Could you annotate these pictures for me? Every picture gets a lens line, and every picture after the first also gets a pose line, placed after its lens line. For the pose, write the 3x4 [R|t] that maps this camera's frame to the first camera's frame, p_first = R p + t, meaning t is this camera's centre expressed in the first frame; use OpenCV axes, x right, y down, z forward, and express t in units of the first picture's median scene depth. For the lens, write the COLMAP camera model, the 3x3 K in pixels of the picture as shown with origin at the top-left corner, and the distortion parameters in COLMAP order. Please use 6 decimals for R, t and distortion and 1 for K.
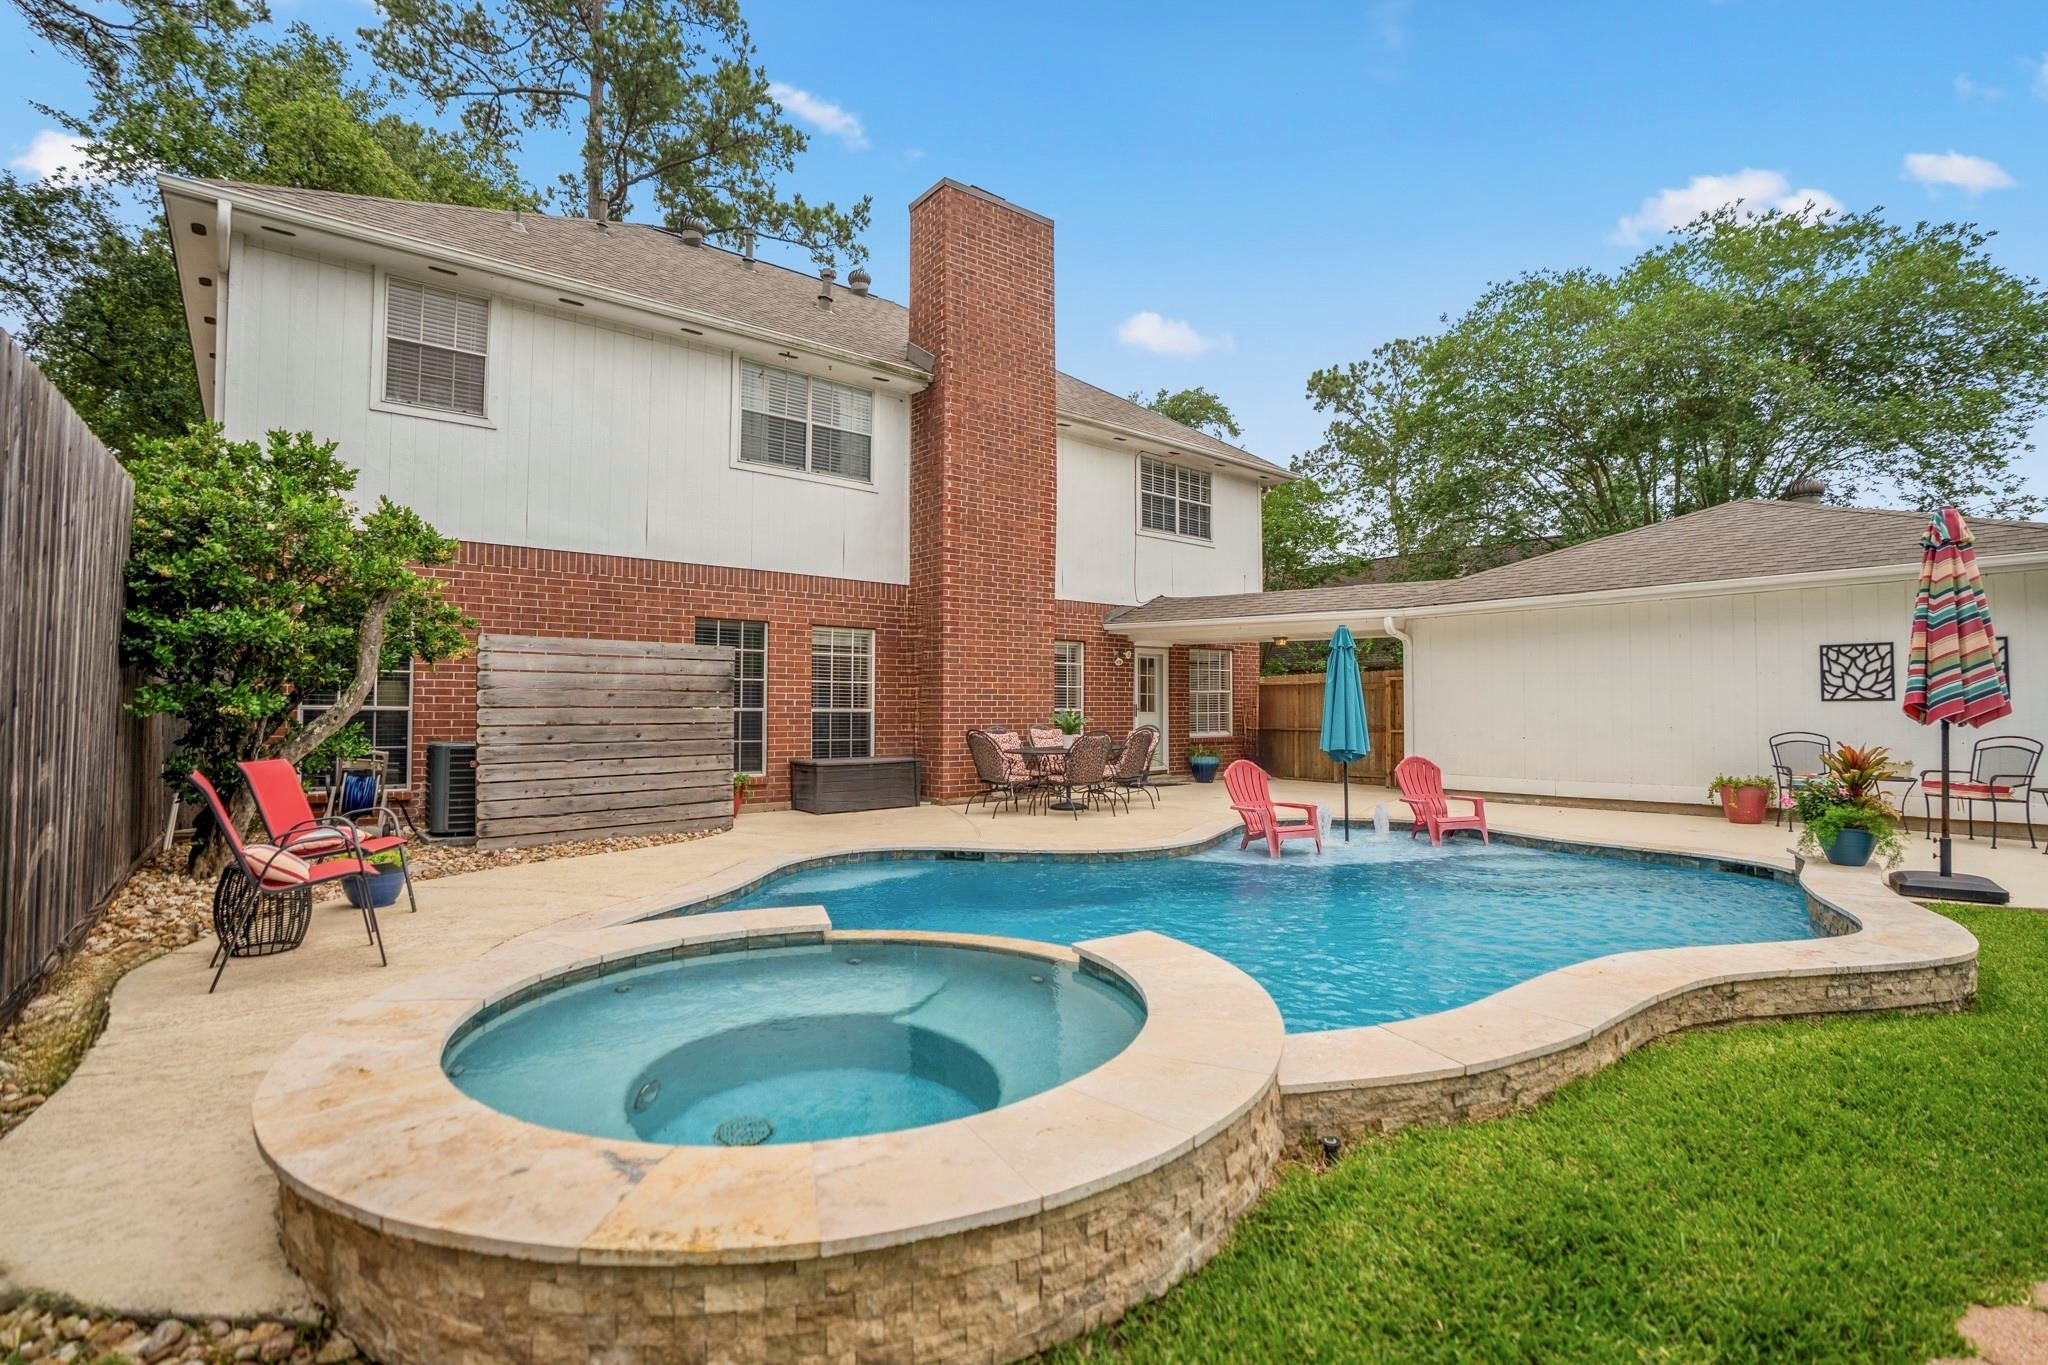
lens RADIAL K [[937.9, 0, 1024.0], [0, 937.9, 682.5], [0, 0, 1]] dist [-0.051655, 0.016516]
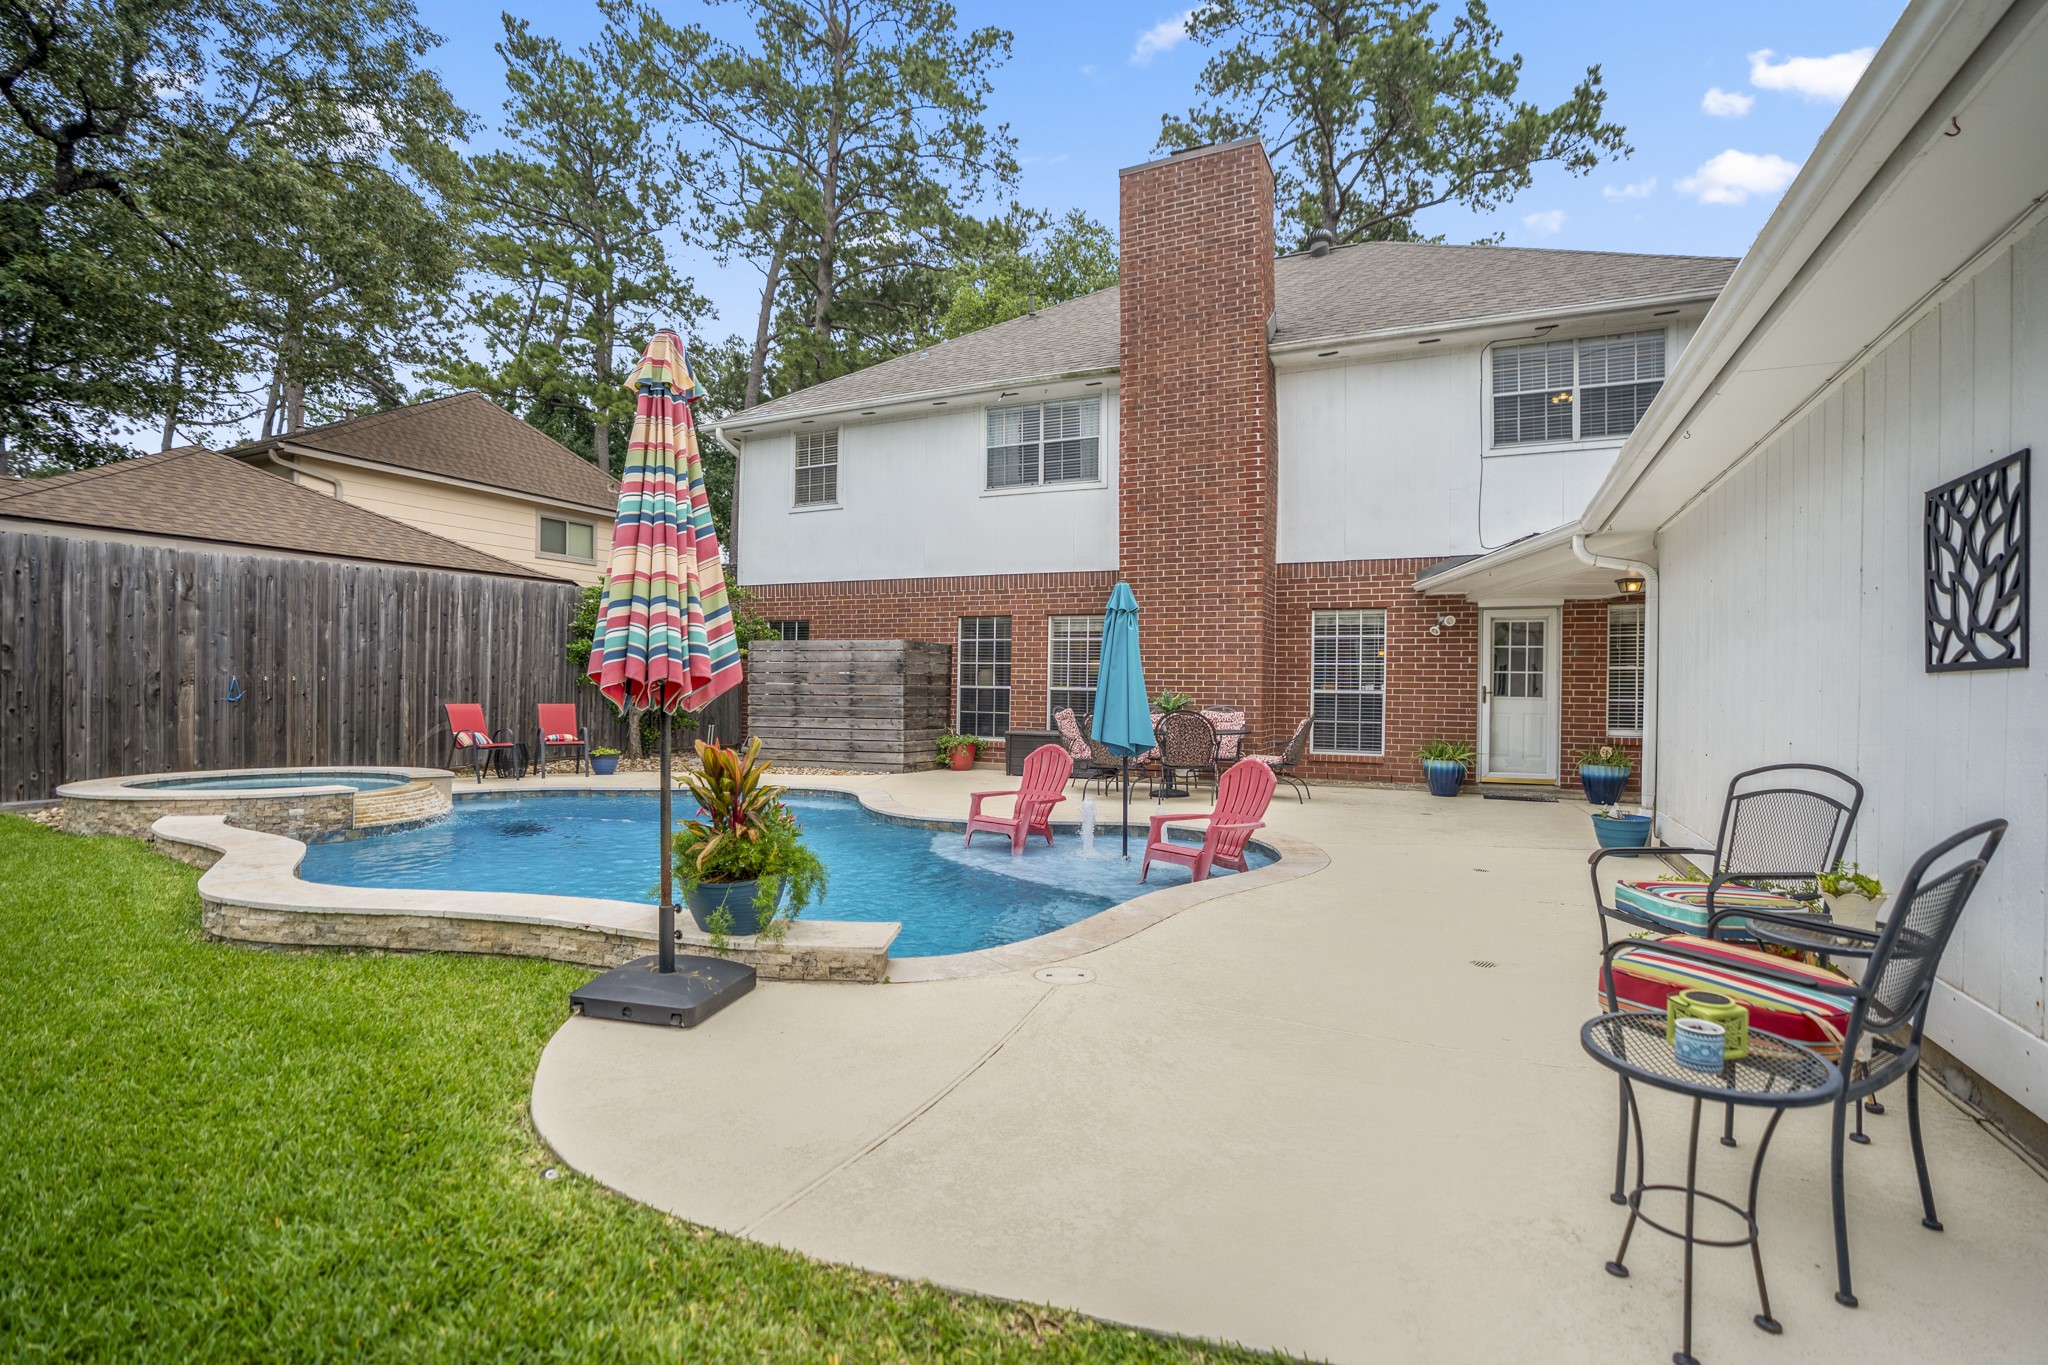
lens RADIAL K [[937.9, 0, 1024.0], [0, 937.9, 682.5], [0, 0, 1]] dist [-0.051655, 0.016516]
pose [[0.450980, -0.008485, -0.892494, 0.792847], [0.010738, 0.999934, -0.004081, 0.025841], [0.892469, -0.007743, 0.451042, 0.445388]]
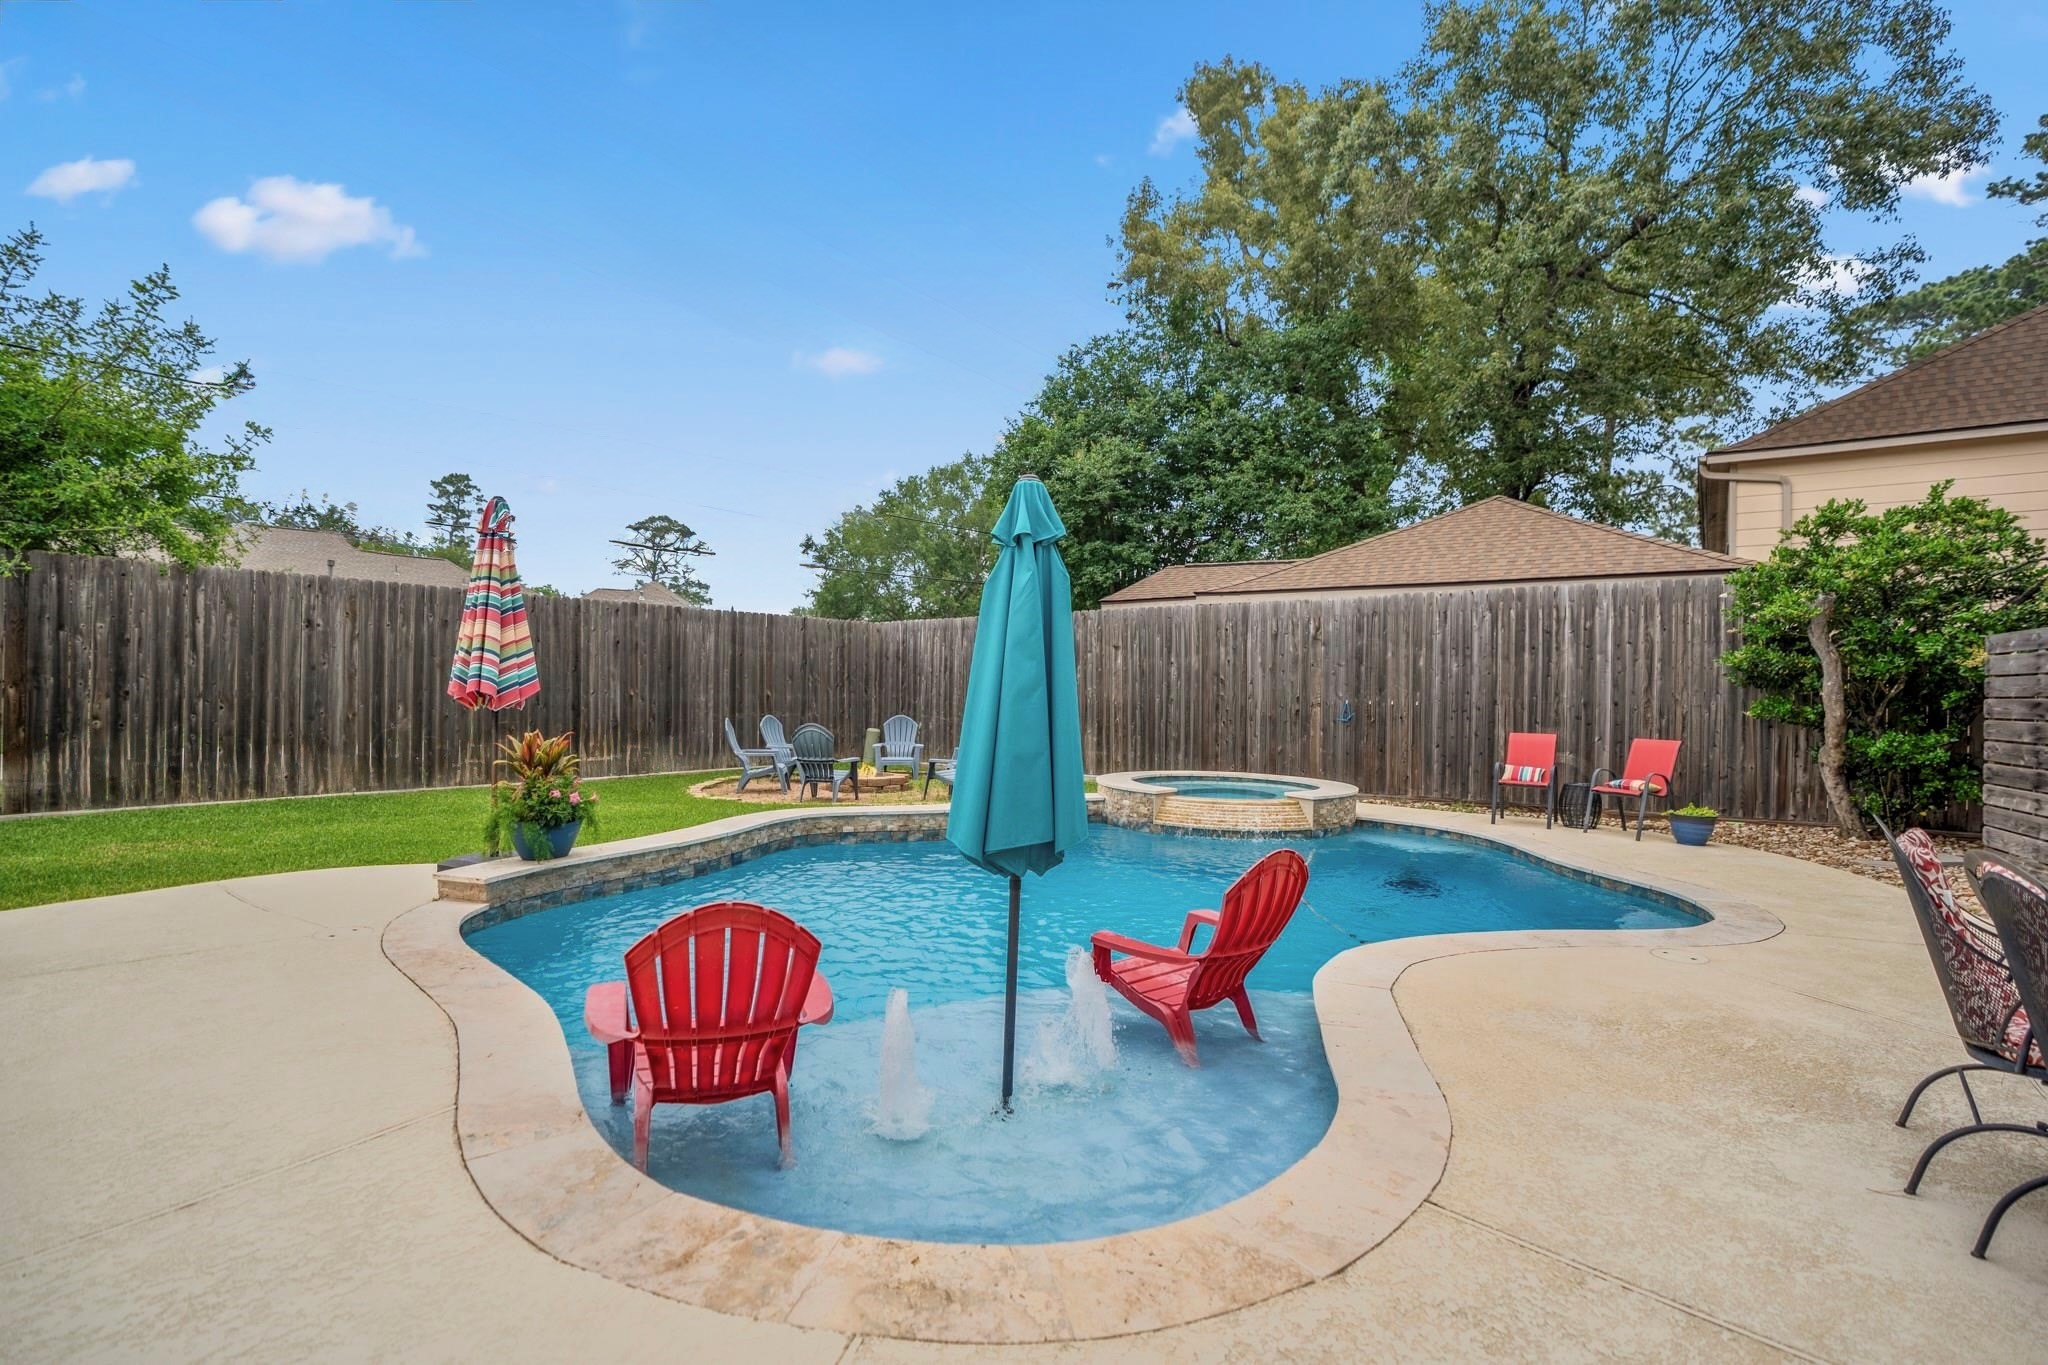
lens RADIAL K [[939.0, 0, 1024.0], [0, 939.0, 682.5], [0, 0, 1]] dist [-0.072218, 0.027878]
pose [[-0.960633, -0.028454, -0.276359, 0.296925], [-0.022457, 0.999439, -0.024842, 0.022323], [0.276910, -0.017658, -0.960733, 1.098717]]
